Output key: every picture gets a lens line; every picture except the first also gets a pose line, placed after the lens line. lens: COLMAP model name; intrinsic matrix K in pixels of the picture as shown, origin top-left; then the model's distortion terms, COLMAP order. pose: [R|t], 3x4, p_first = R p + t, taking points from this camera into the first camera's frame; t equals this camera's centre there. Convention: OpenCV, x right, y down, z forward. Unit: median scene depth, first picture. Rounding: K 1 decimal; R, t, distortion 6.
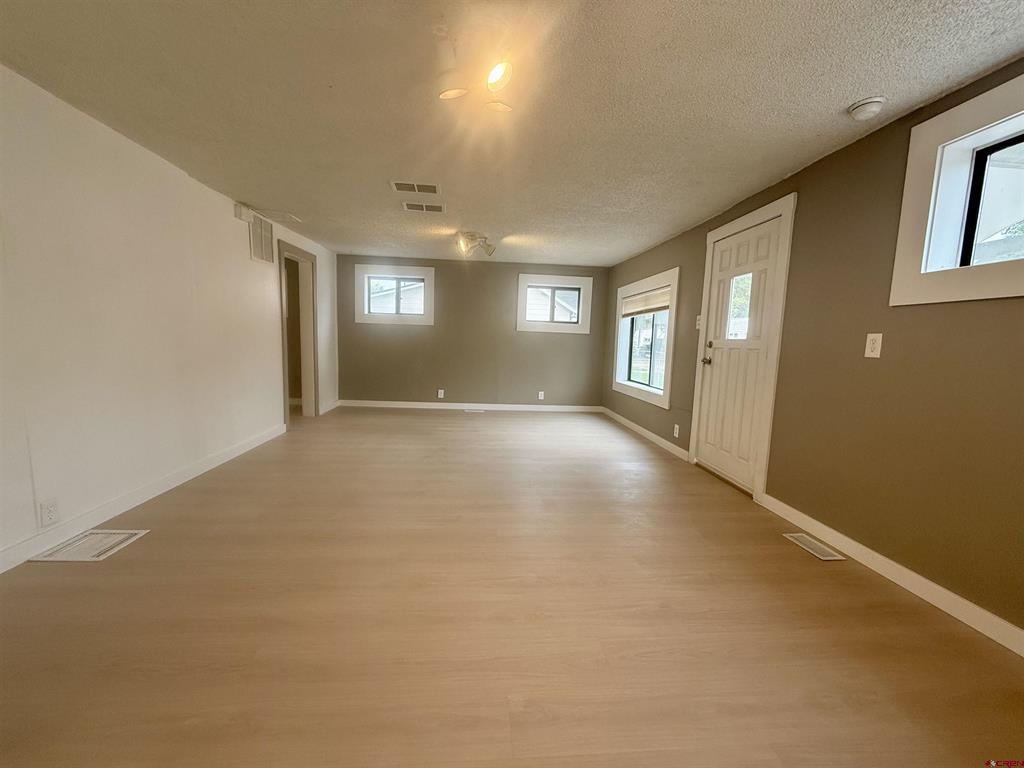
lens RADIAL K [[408.0, 0, 509.6], [0, 408.0, 383.4], [0, 0, 1]] dist [-0.002177, -0.000256]
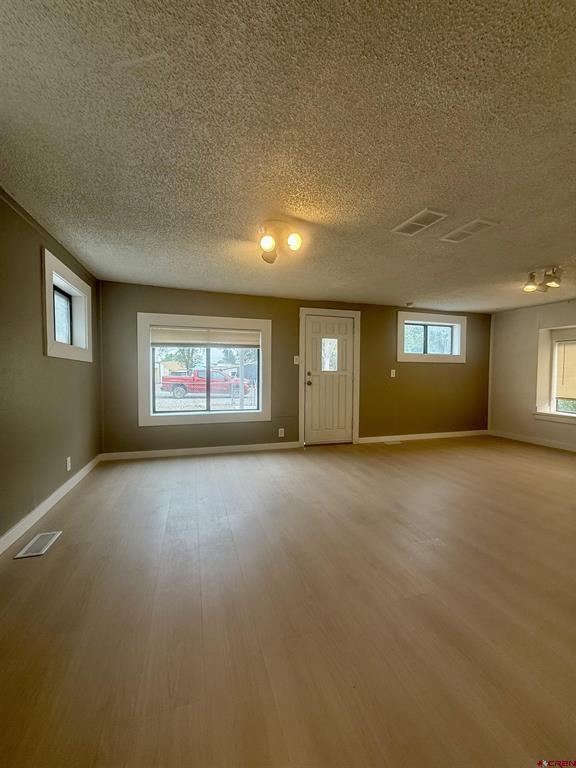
lens RADIAL K [[306.0, 0, 288.5], [0, 306.0, 385.4], [0, 0, 1]] dist [-0.002177, -0.000256]
pose [[-0.225497, -0.062628, 0.972229, -0.761685], [0.092413, 0.992057, 0.085339, -0.167911], [-0.969851, 0.109090, -0.217918, 1.397398]]
